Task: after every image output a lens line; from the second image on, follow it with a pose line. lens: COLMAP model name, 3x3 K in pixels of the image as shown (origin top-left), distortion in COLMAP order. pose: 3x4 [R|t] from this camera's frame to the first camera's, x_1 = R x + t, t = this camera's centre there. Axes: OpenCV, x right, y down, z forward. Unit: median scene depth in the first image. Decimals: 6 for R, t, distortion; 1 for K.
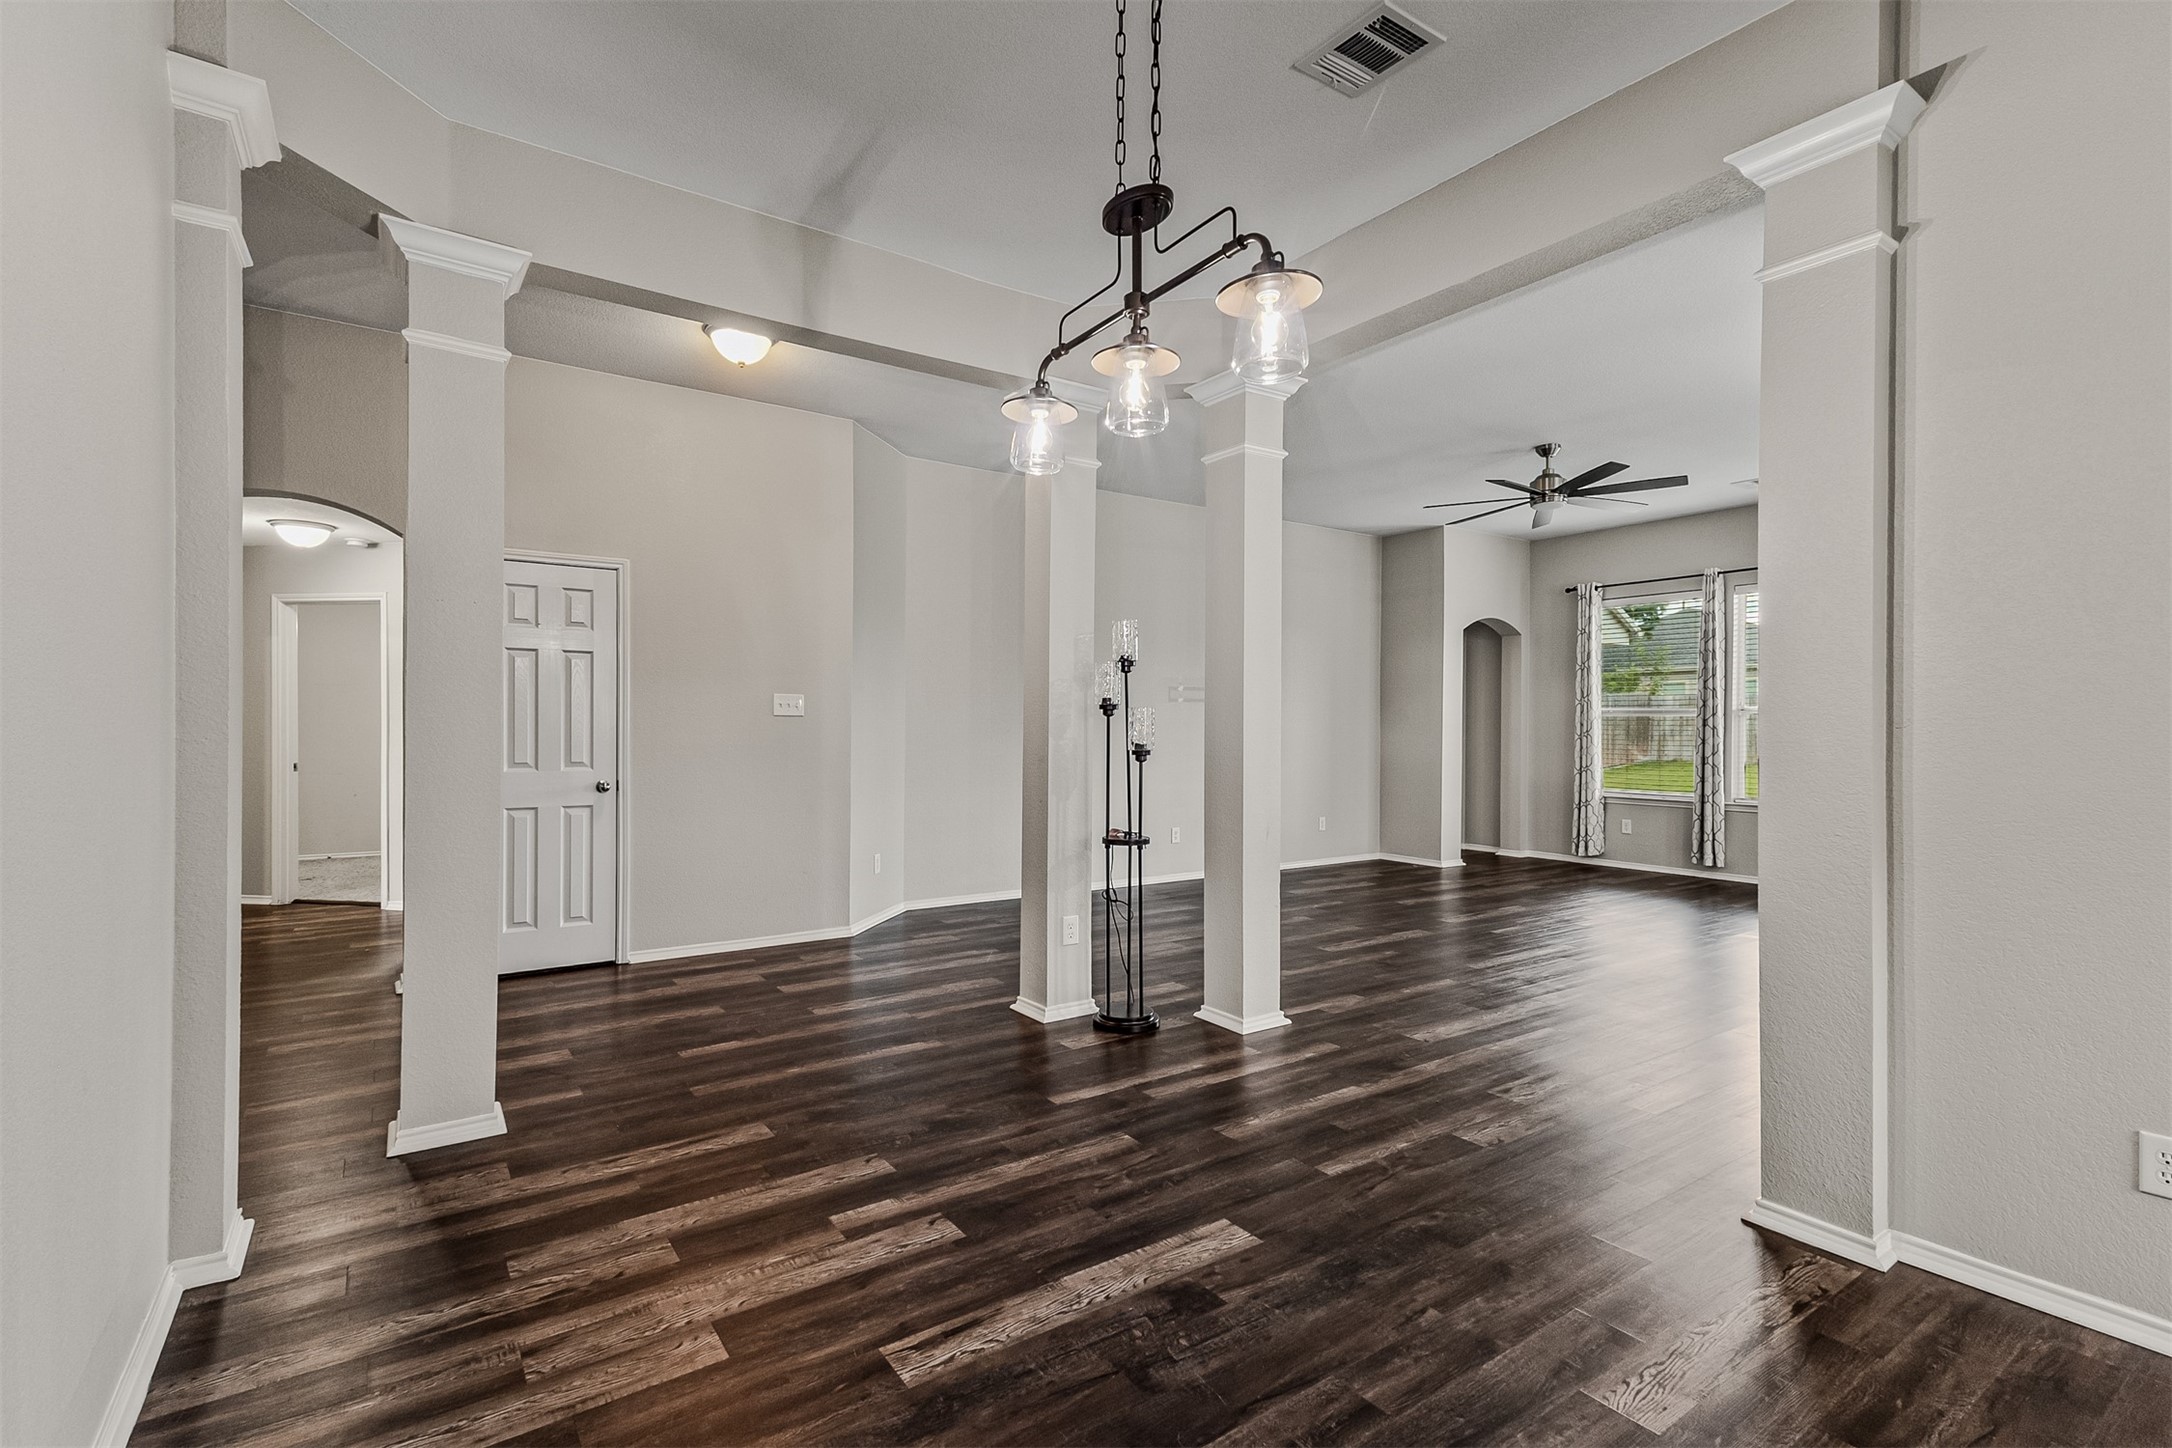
lens RADIAL K [[989.7, 0, 1071.5], [0, 989.7, 724.7], [0, 0, 1]] dist [0.015167, -0.002665]
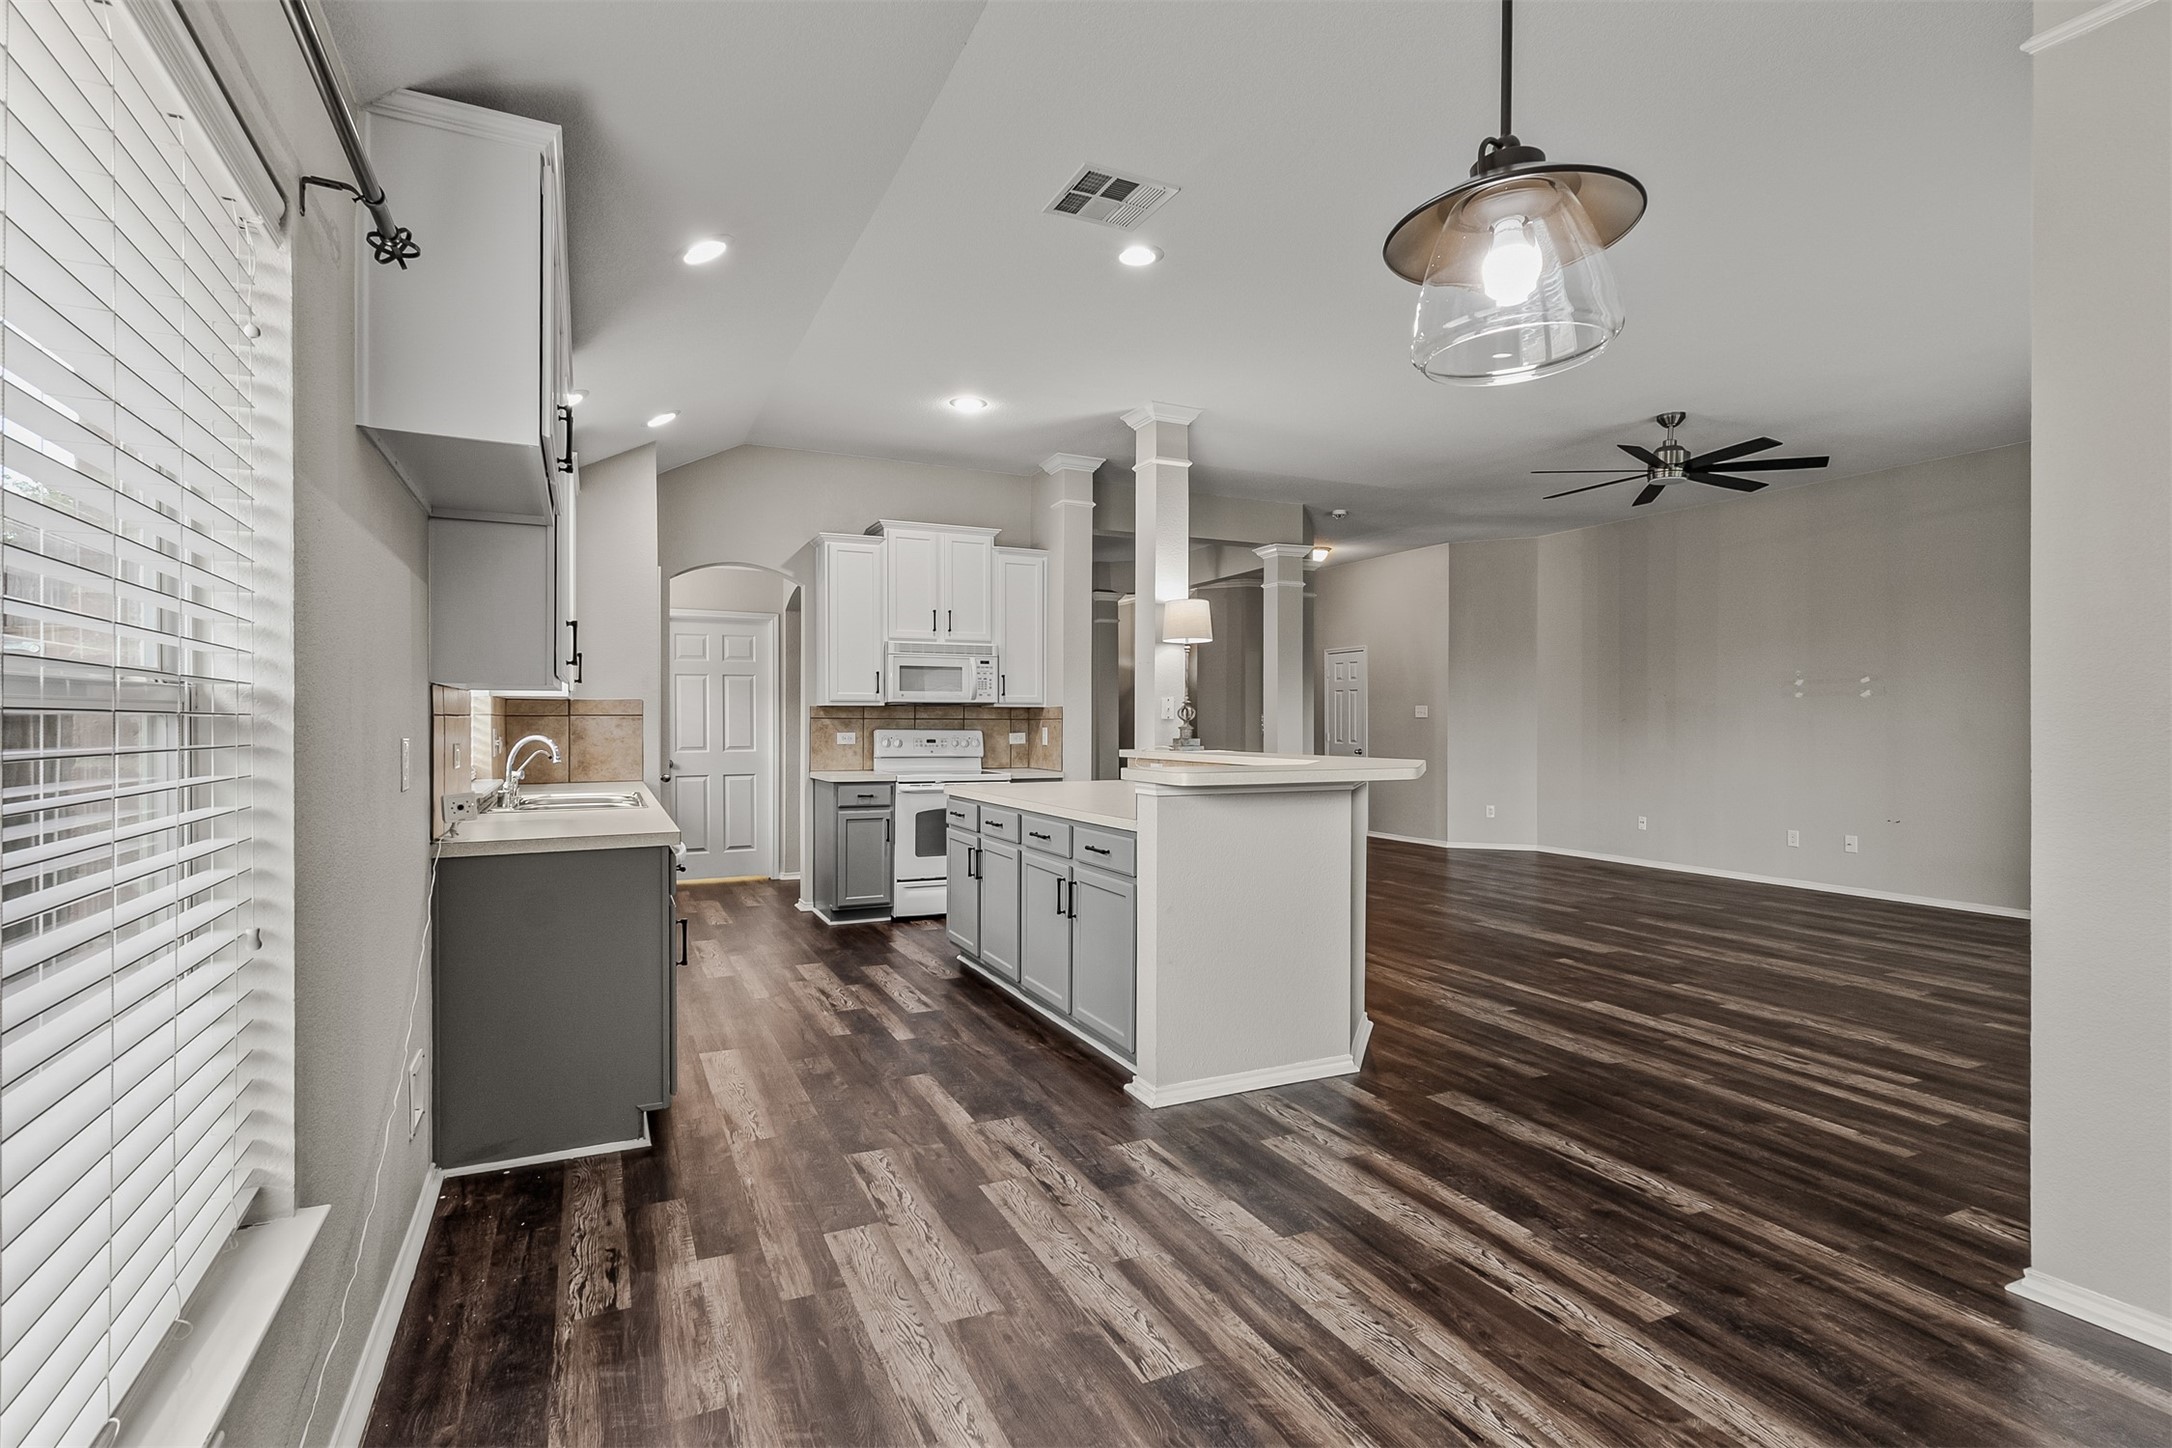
lens RADIAL K [[1039.0, 0, 1083.3], [0, 1039.0, 719.8], [0, 0, 1]] dist [0.009448, -0.002193]
pose [[-0.152604, -0.003162, -0.988282, 1.848230], [0.005970, 0.999974, -0.004122, -0.001548], [0.988269, -0.006529, -0.152581, 0.741665]]
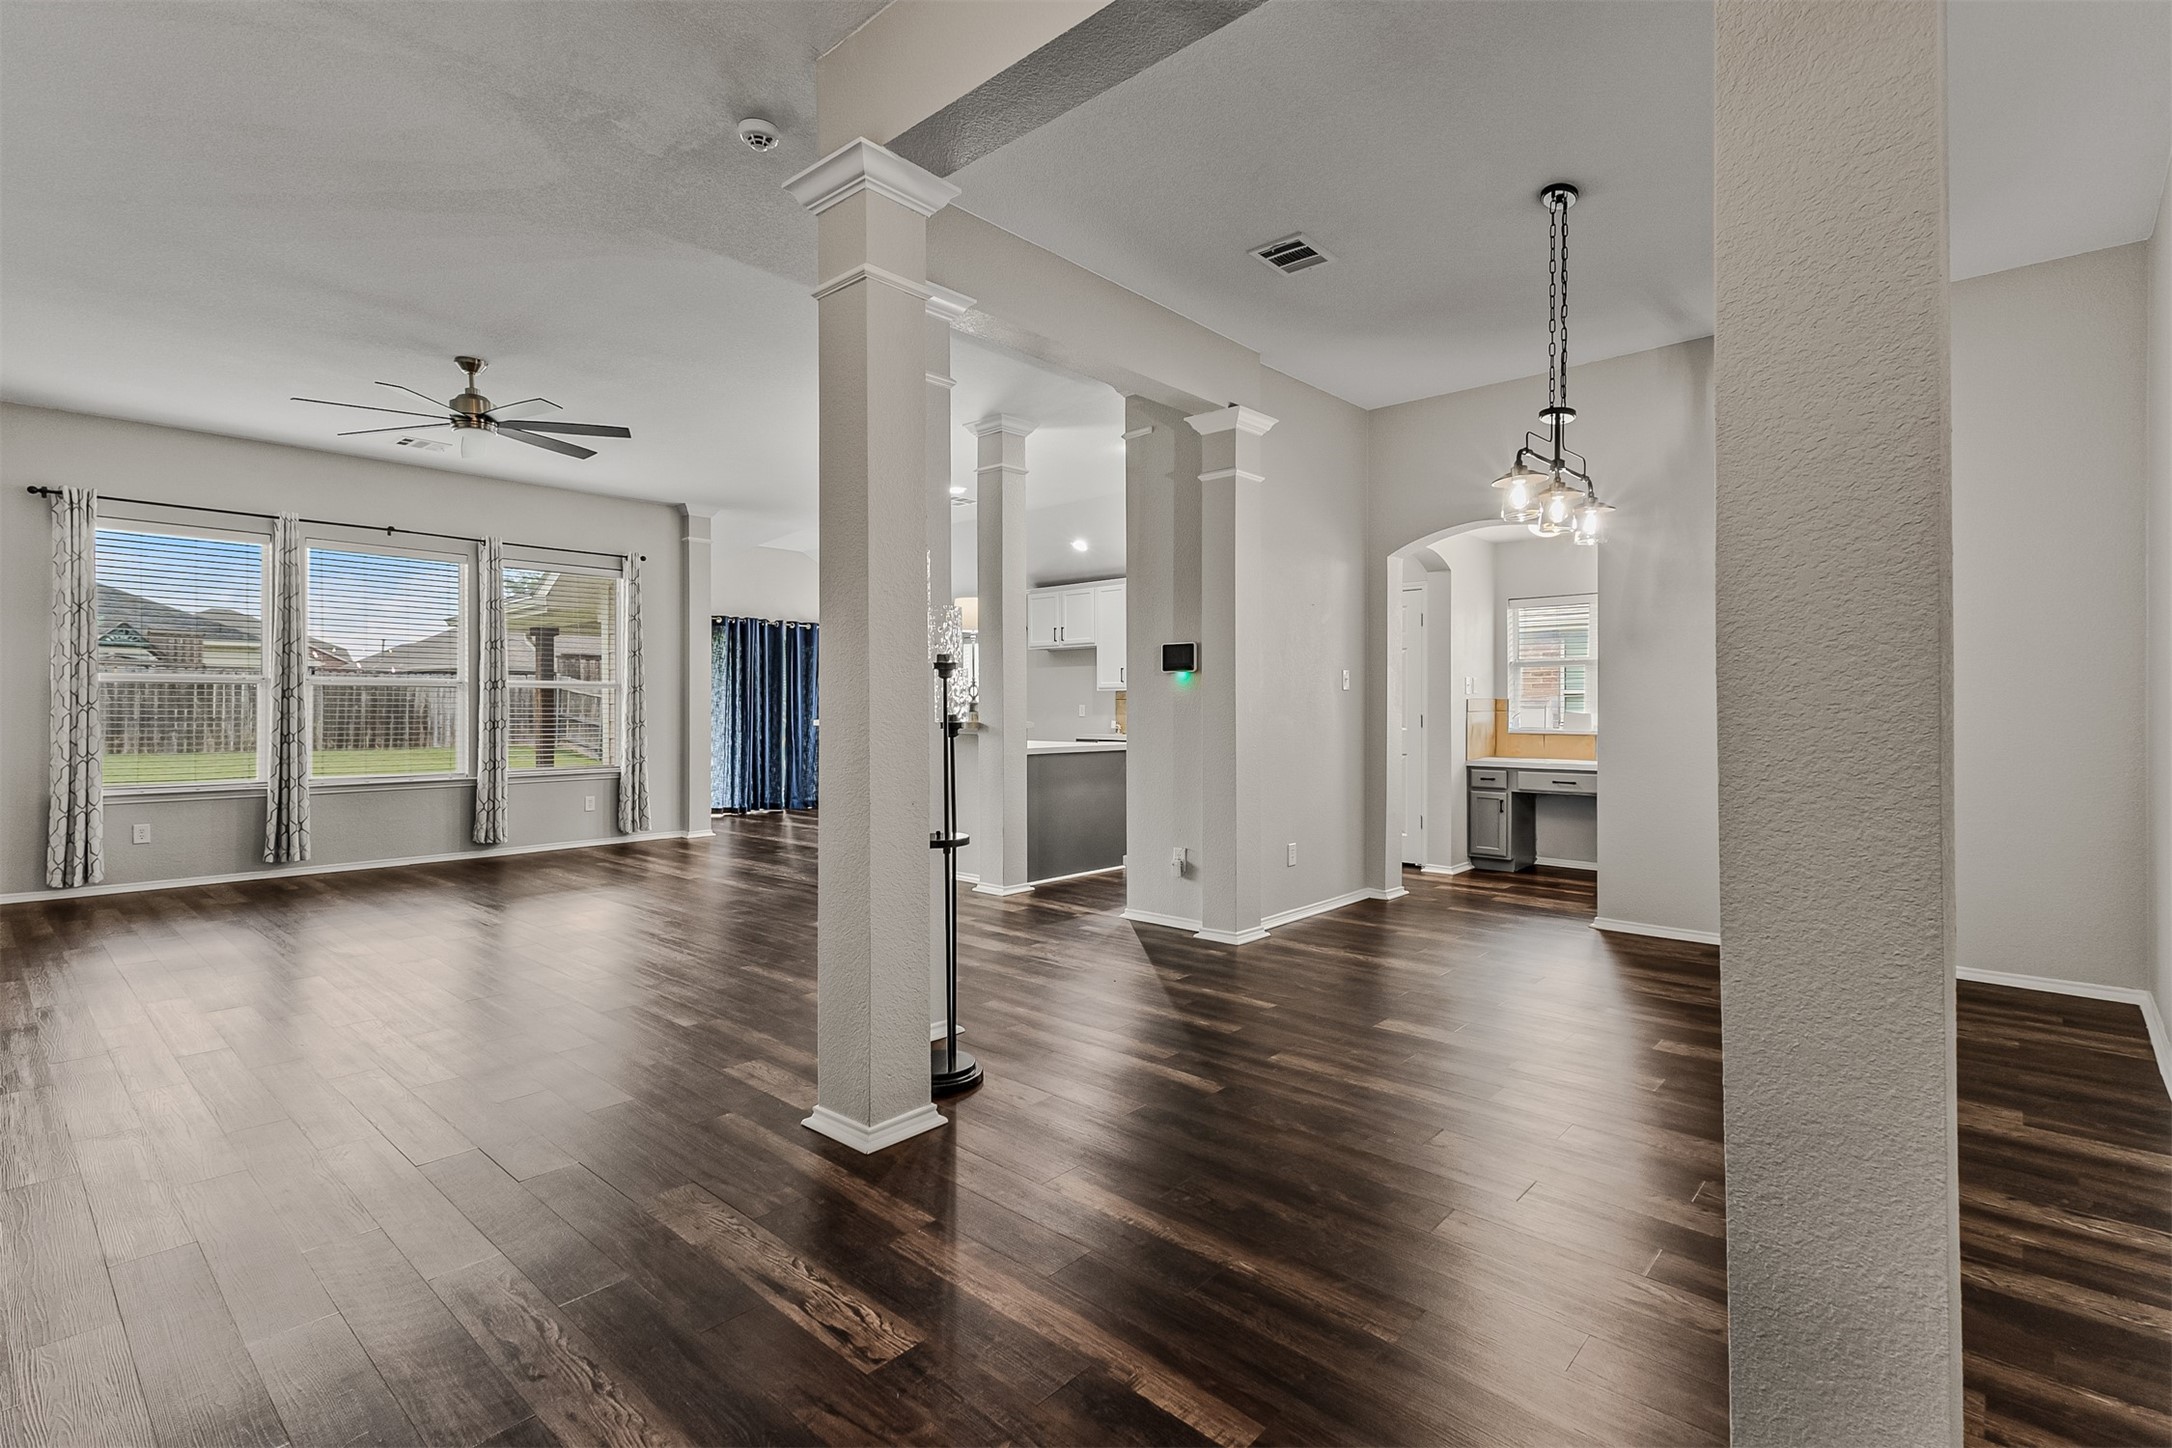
lens RADIAL K [[989.7, 0, 1088.1], [0, 989.7, 718.1], [0, 0, 1]] dist [0.015167, -0.002665]
pose [[-0.243101, -0.010775, 0.969941, -0.561993], [-0.006393, 0.999934, 0.009506, 0.009850], [-0.969980, -0.003890, -0.243154, 0.847067]]
